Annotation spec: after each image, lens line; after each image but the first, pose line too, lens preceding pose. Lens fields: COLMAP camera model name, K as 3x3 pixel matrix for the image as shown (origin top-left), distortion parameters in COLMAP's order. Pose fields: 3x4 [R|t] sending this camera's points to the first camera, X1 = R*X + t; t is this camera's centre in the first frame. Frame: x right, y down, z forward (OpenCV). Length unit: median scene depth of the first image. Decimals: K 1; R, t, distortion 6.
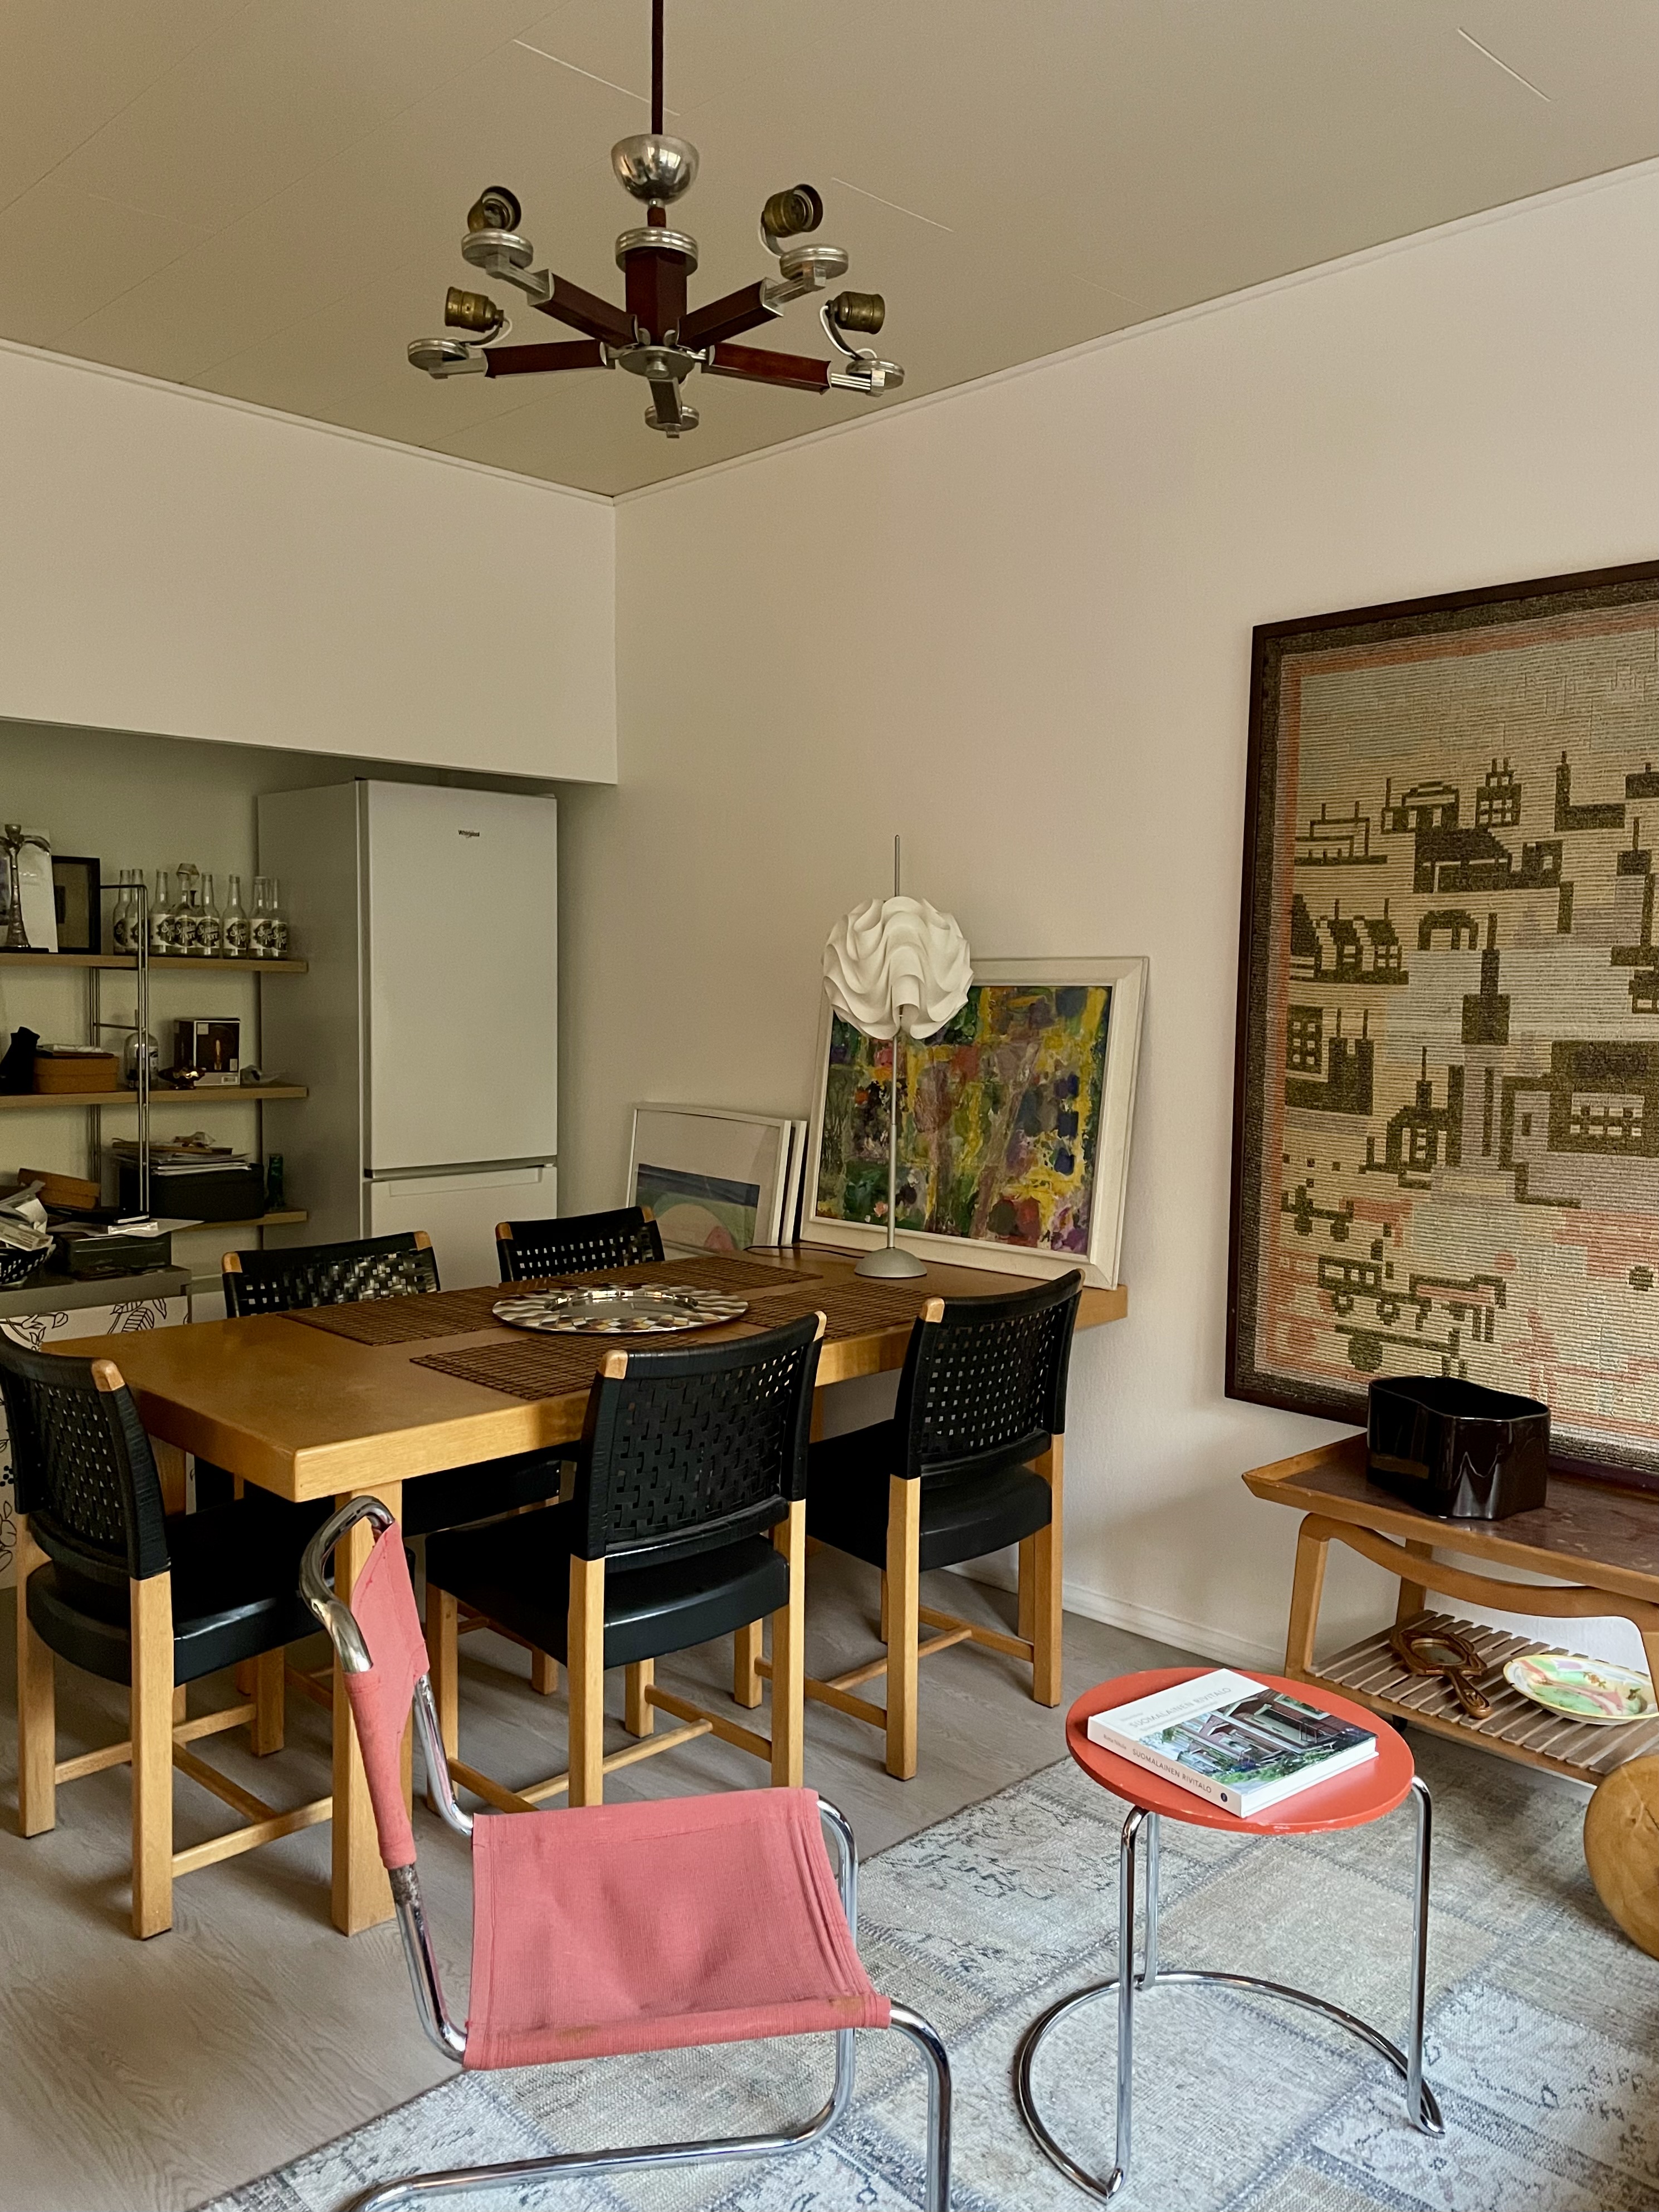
lens RADIAL K [[1663.7, 0, 830.4], [0, 1663.7, 1103.0], [0, 0, 1]] dist [0.032547, -0.001489]
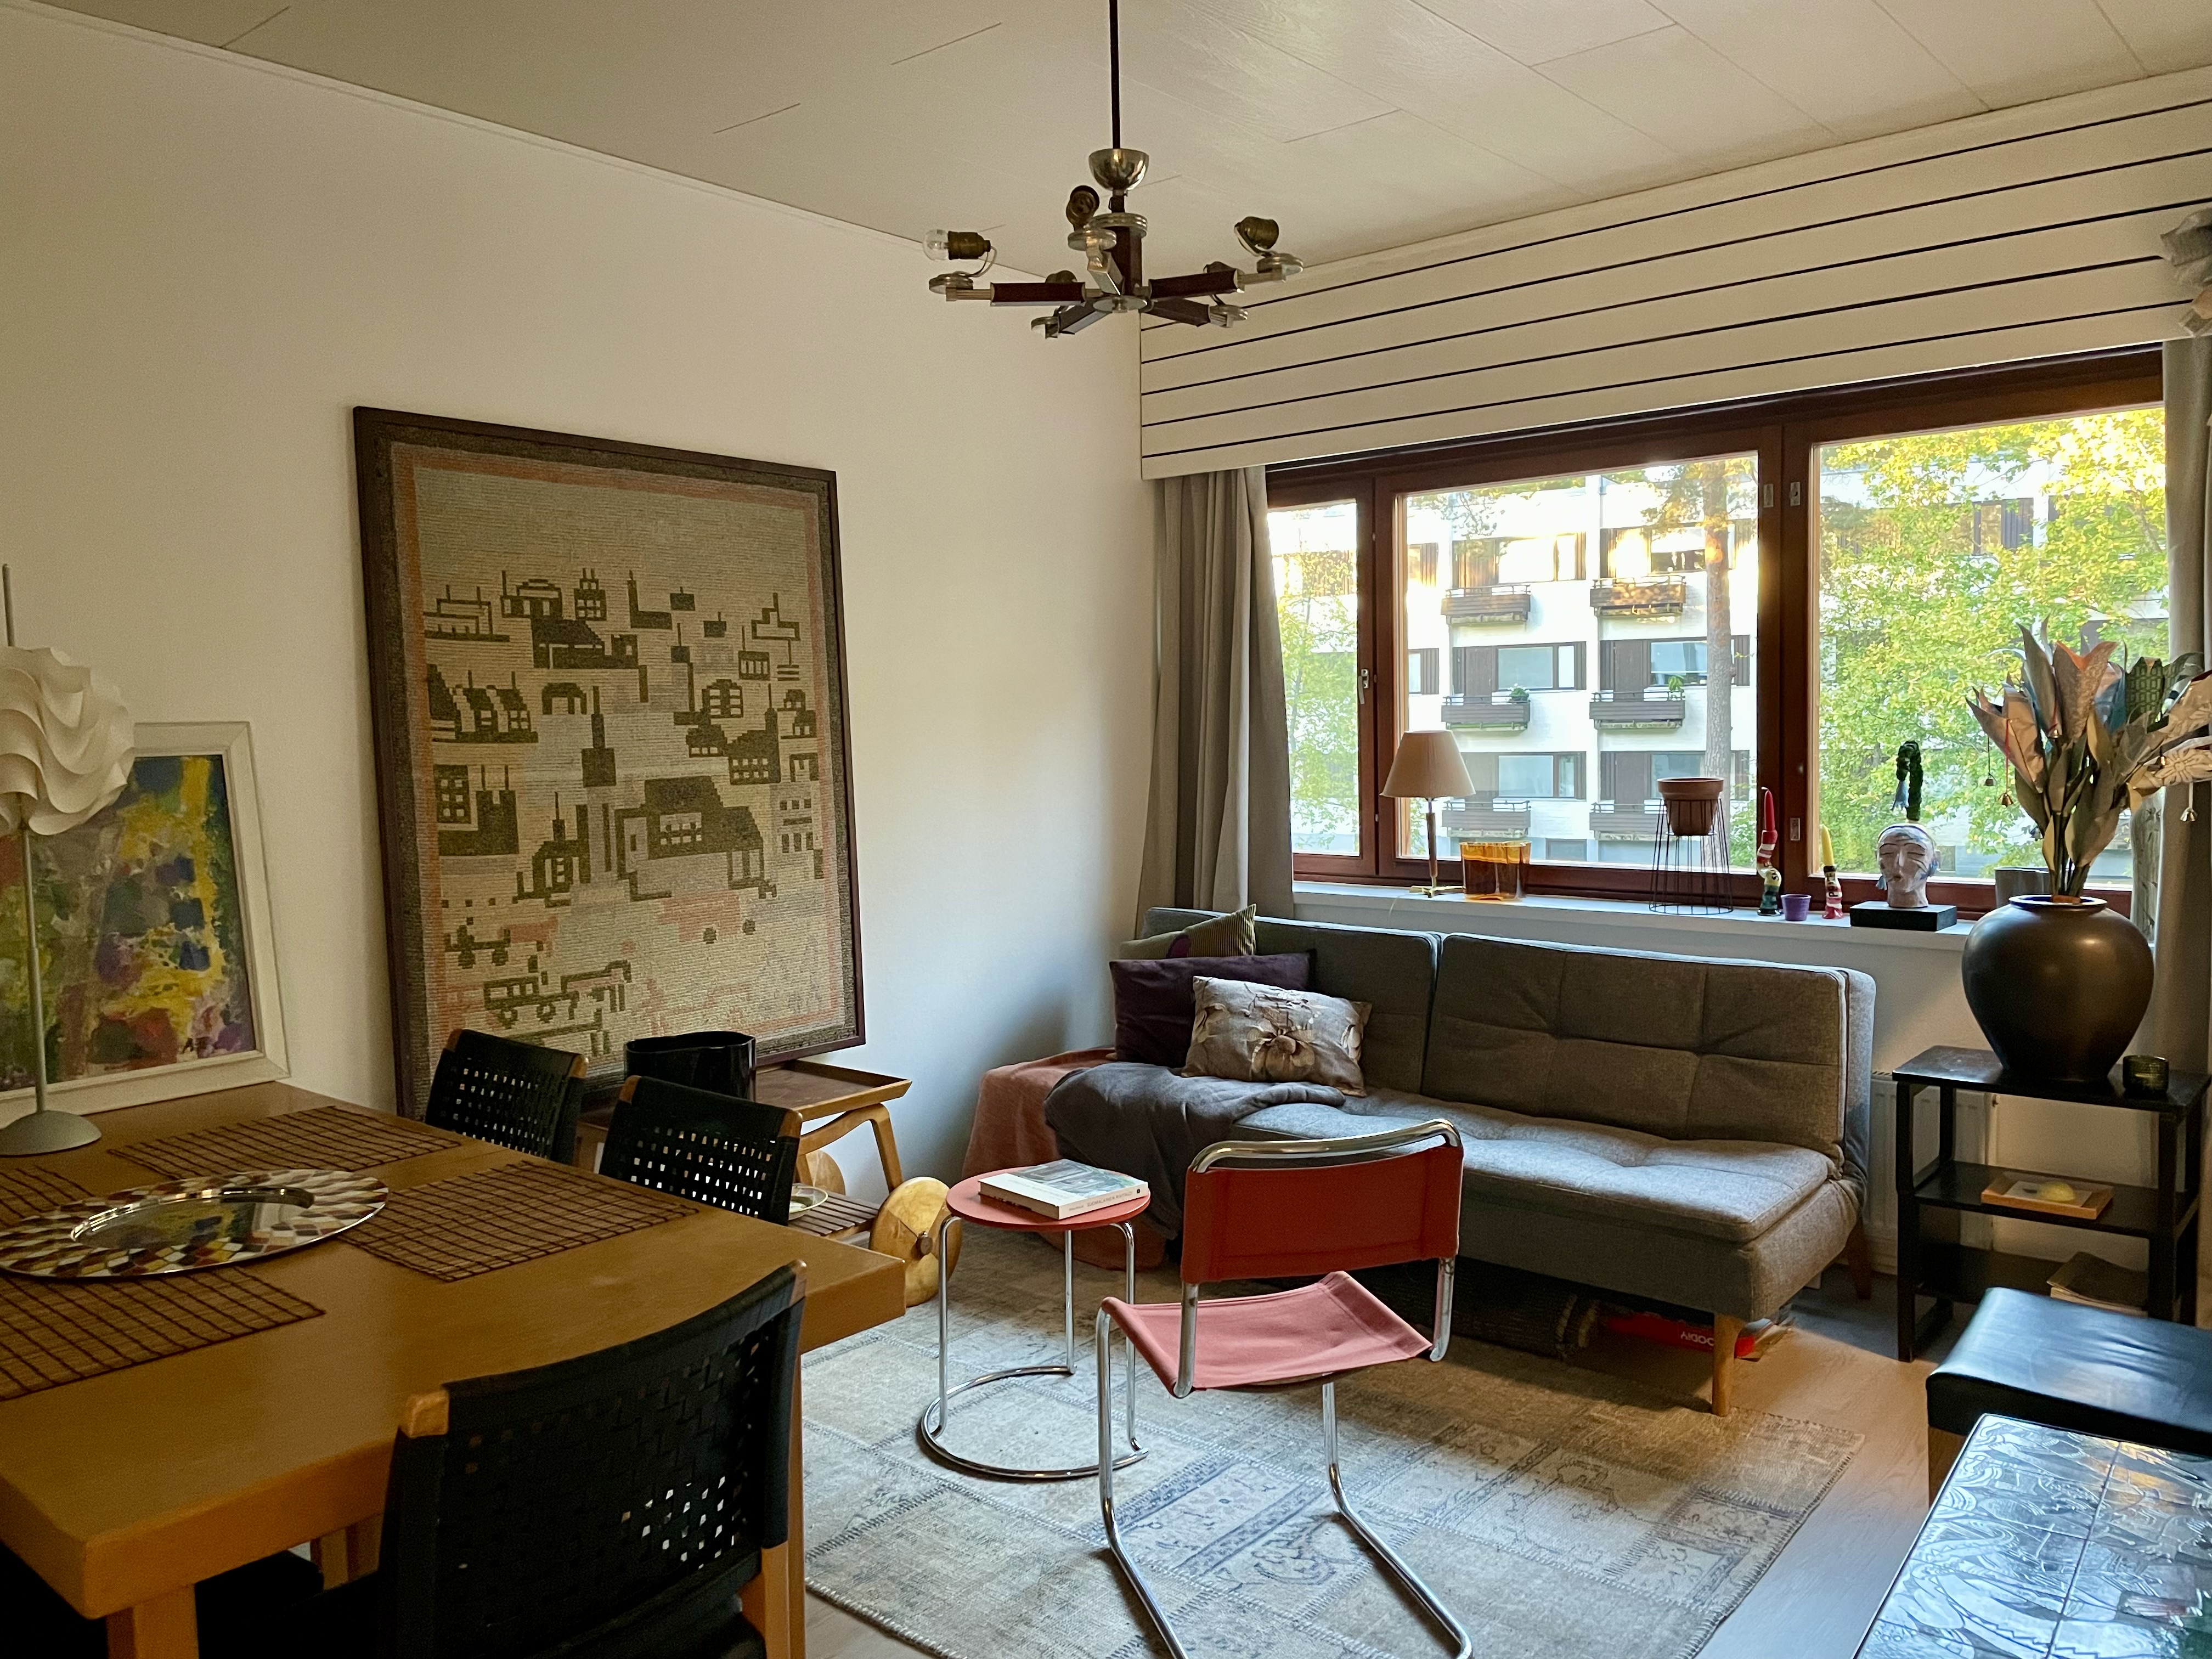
lens RADIAL K [[1663.7, 0, 1107.6], [0, 1663.7, 830.7], [0, 0, 1]] dist [0.032547, -0.001489]
pose [[-0.087317, -0.076105, 0.993269, -0.895075], [0.090587, 0.992340, 0.083997, -0.070716], [-0.992053, 0.097312, -0.079754, 0.679196]]
